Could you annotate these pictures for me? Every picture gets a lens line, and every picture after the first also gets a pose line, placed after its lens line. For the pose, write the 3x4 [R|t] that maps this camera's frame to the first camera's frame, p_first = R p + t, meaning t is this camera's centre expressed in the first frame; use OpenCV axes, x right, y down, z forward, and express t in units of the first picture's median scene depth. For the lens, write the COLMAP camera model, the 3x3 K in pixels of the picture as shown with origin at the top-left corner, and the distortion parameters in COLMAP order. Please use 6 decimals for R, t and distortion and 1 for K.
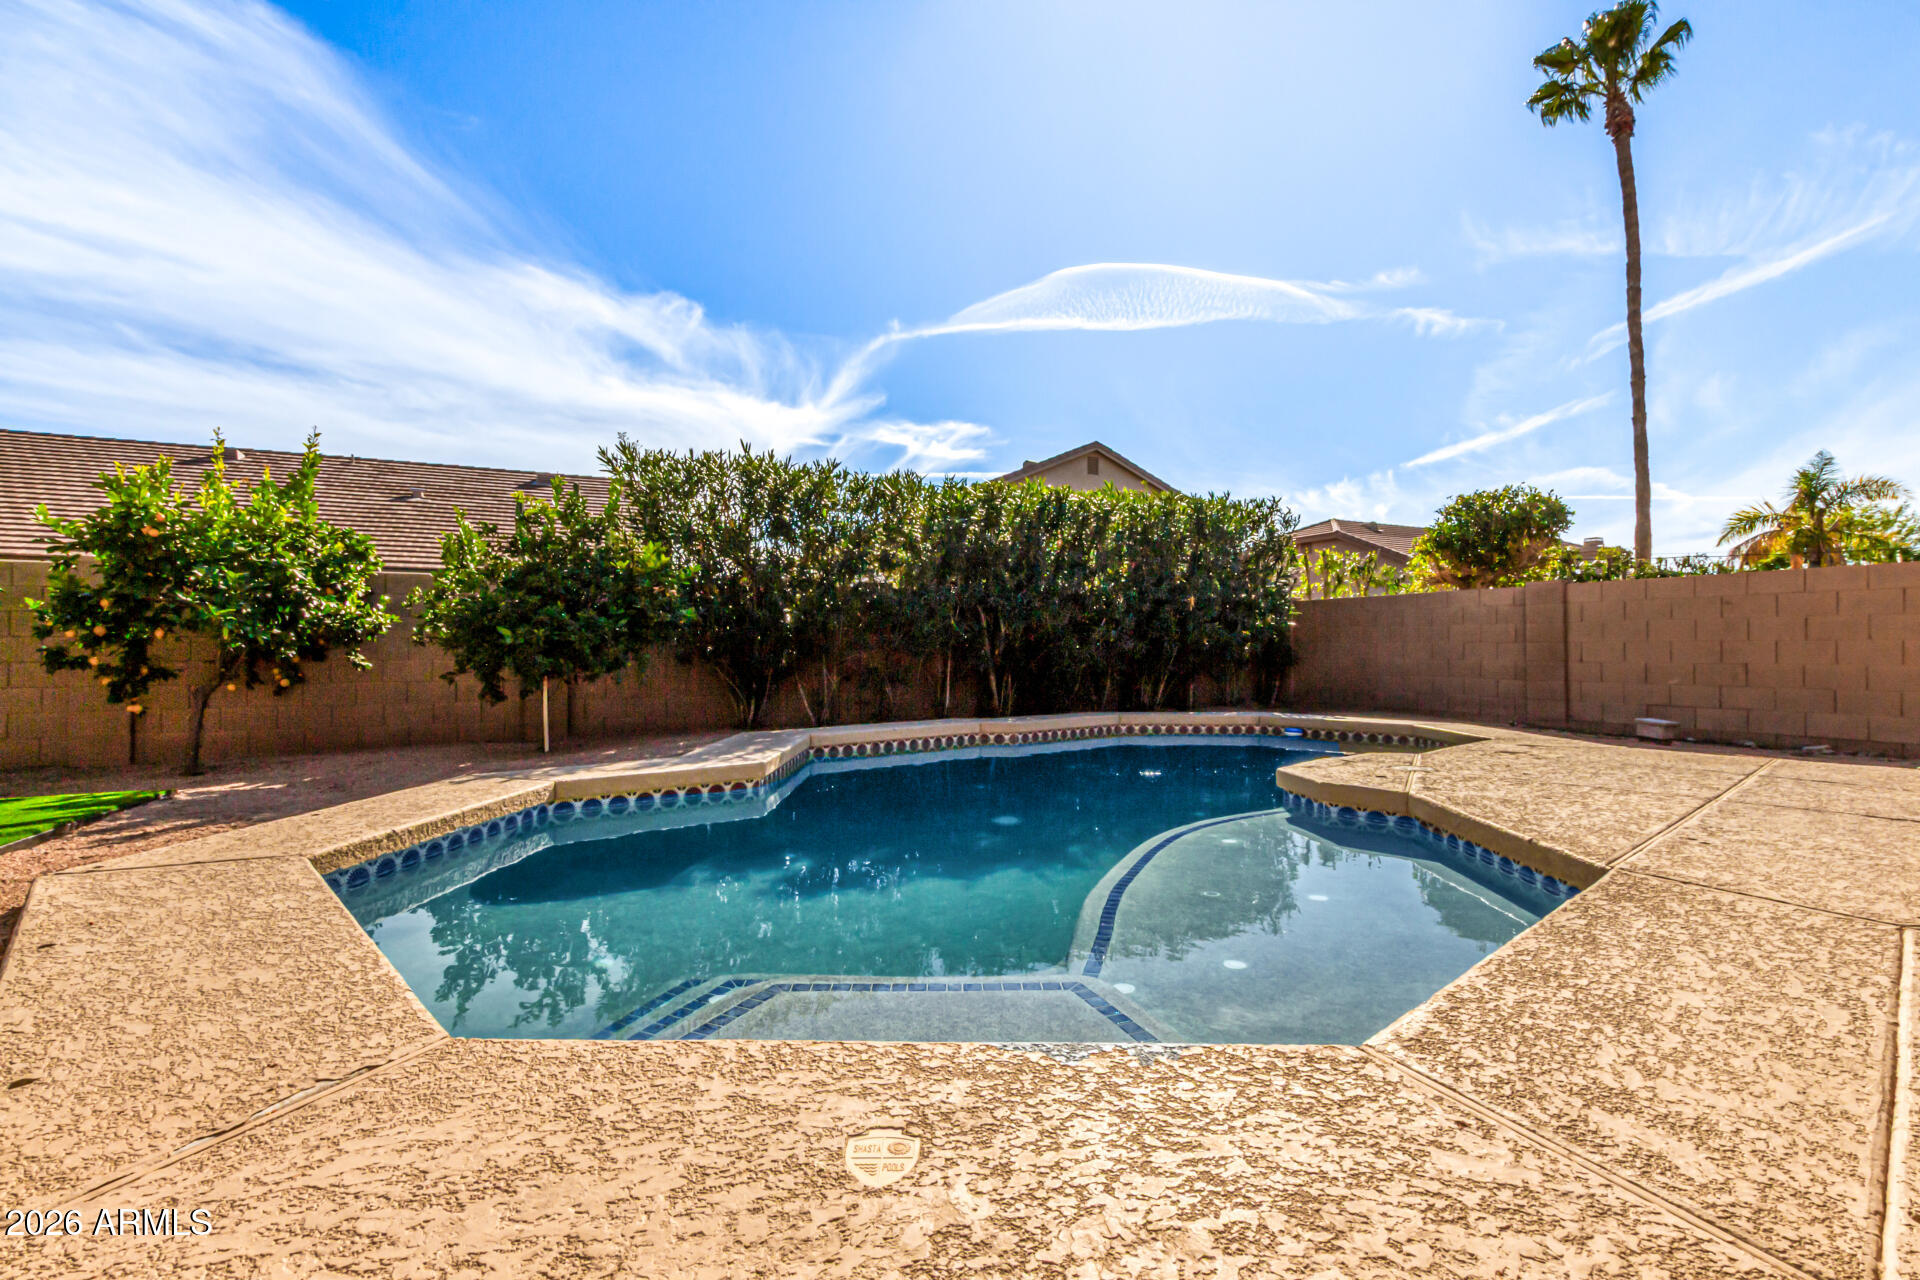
lens RADIAL K [[875.0, 0, 953.7], [0, 875.0, 643.6], [0, 0, 1]] dist [0.005152, -0.001359]
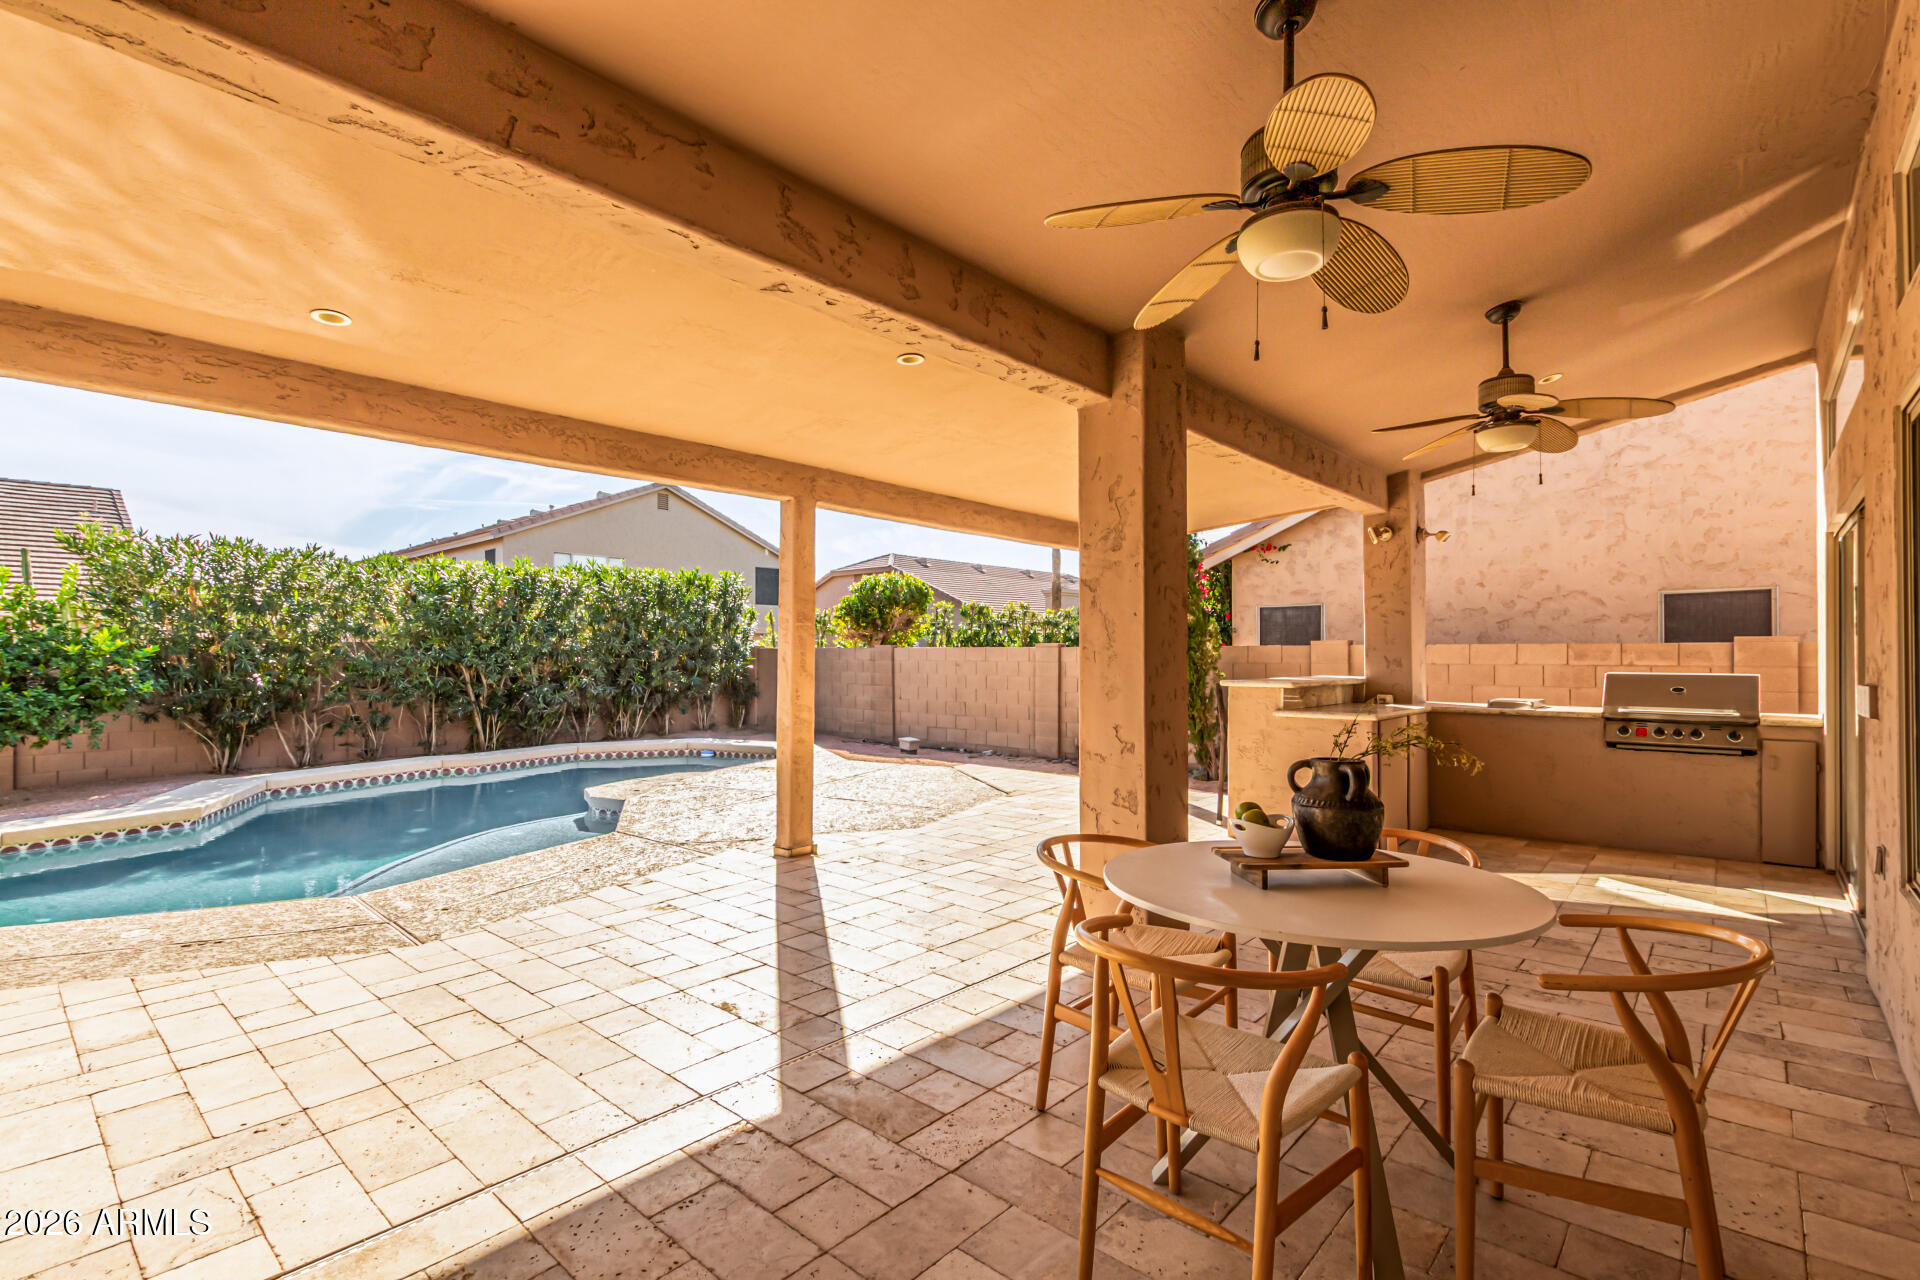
lens RADIAL K [[875.0, 0, 962.8], [0, 875.0, 645.5], [0, 0, 1]] dist [0.005152, -0.001359]
pose [[0.917854, 0.000342, 0.396918, 0.221356], [-0.000463, 1.000000, 0.000208, -0.079872], [-0.396917, -0.000375, 0.917854, -0.498006]]
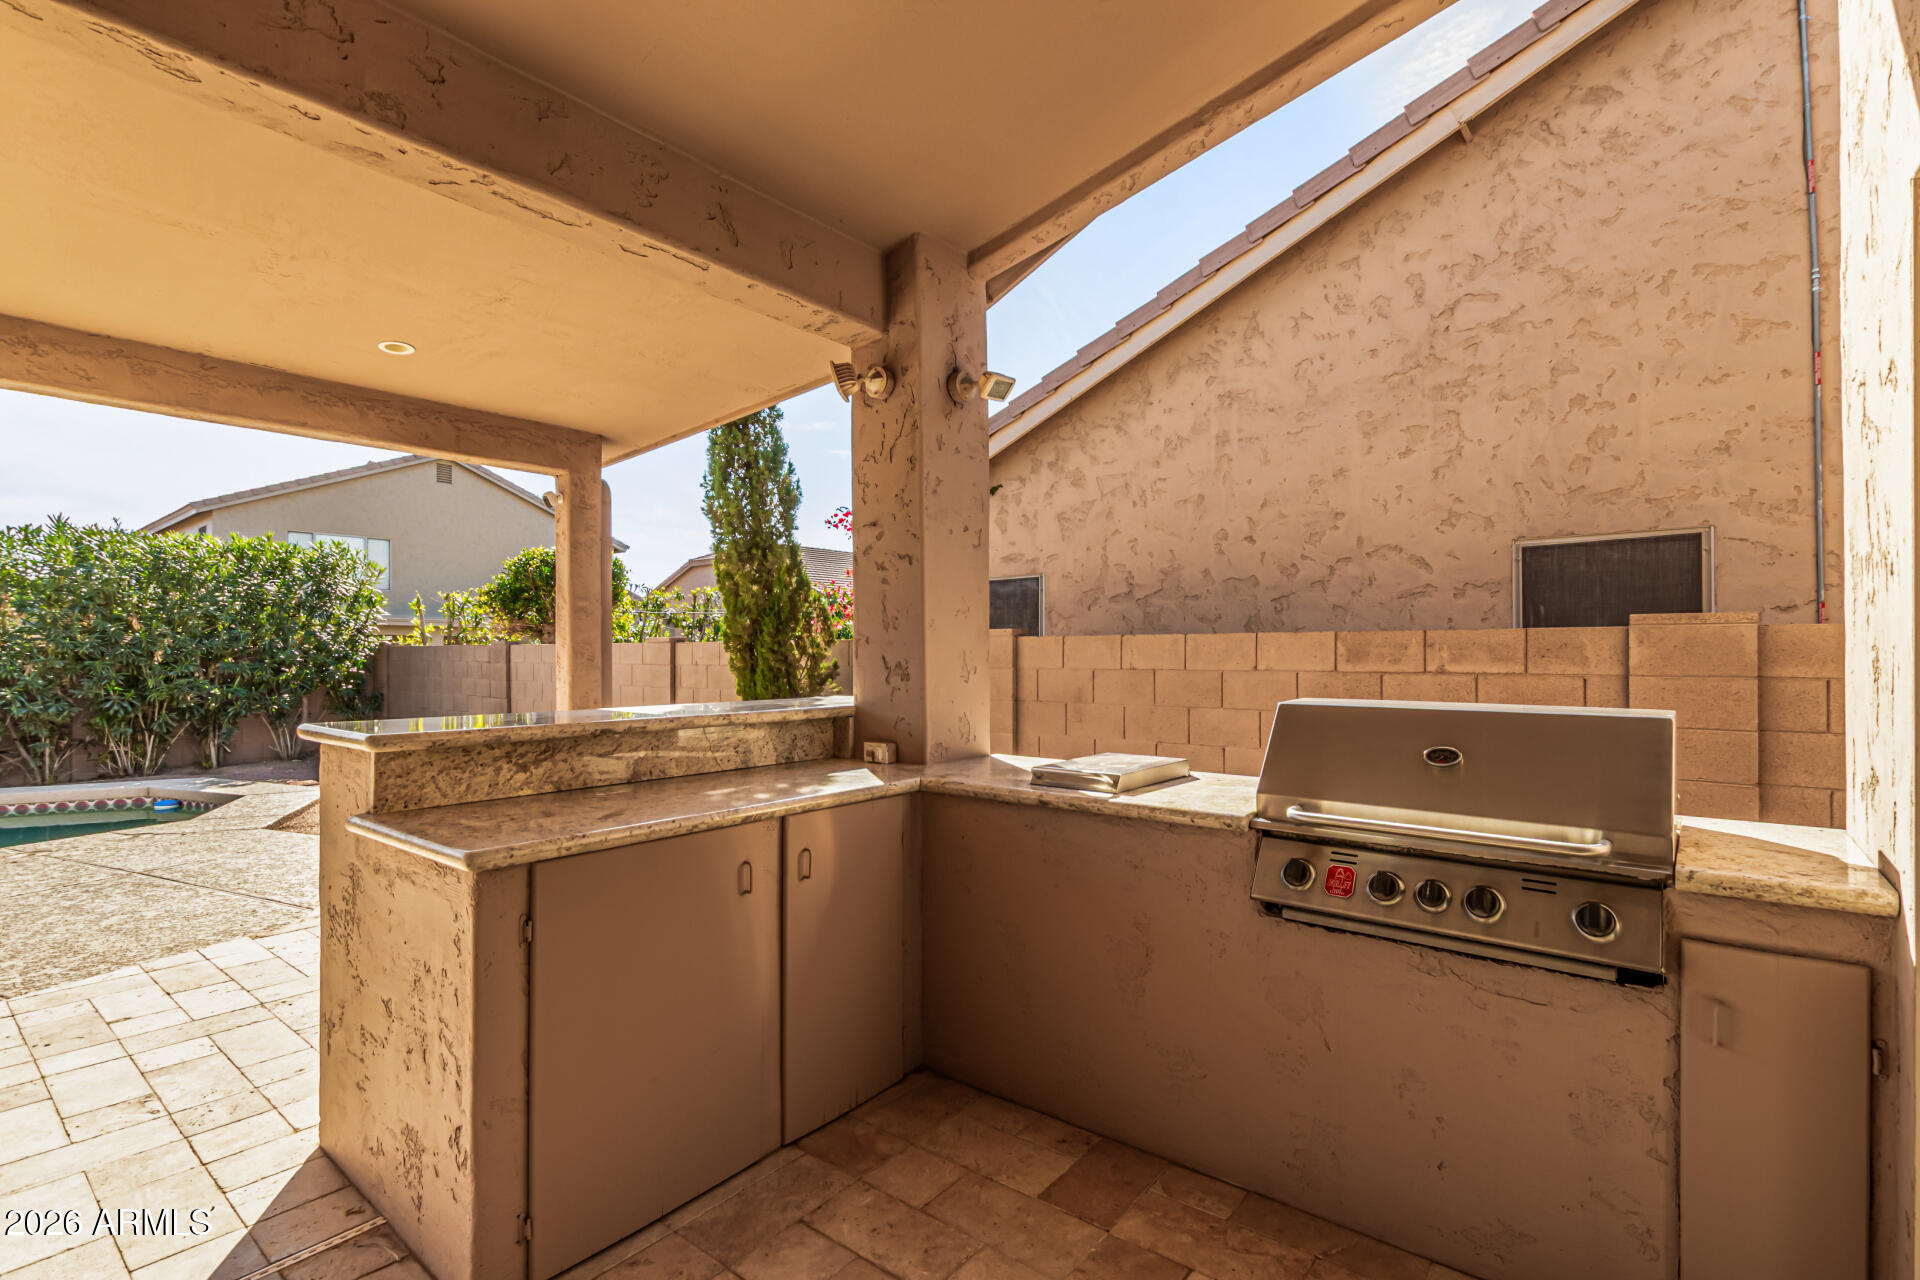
lens RADIAL K [[875.0, 0, 960.9], [0, 875.0, 645.9], [0, 0, 1]] dist [0.005152, -0.001359]
pose [[0.897815, -0.002335, 0.440367, 0.794497], [0.001261, 0.999995, 0.002731, -0.075172], [-0.440372, -0.001897, 0.897814, -0.240085]]
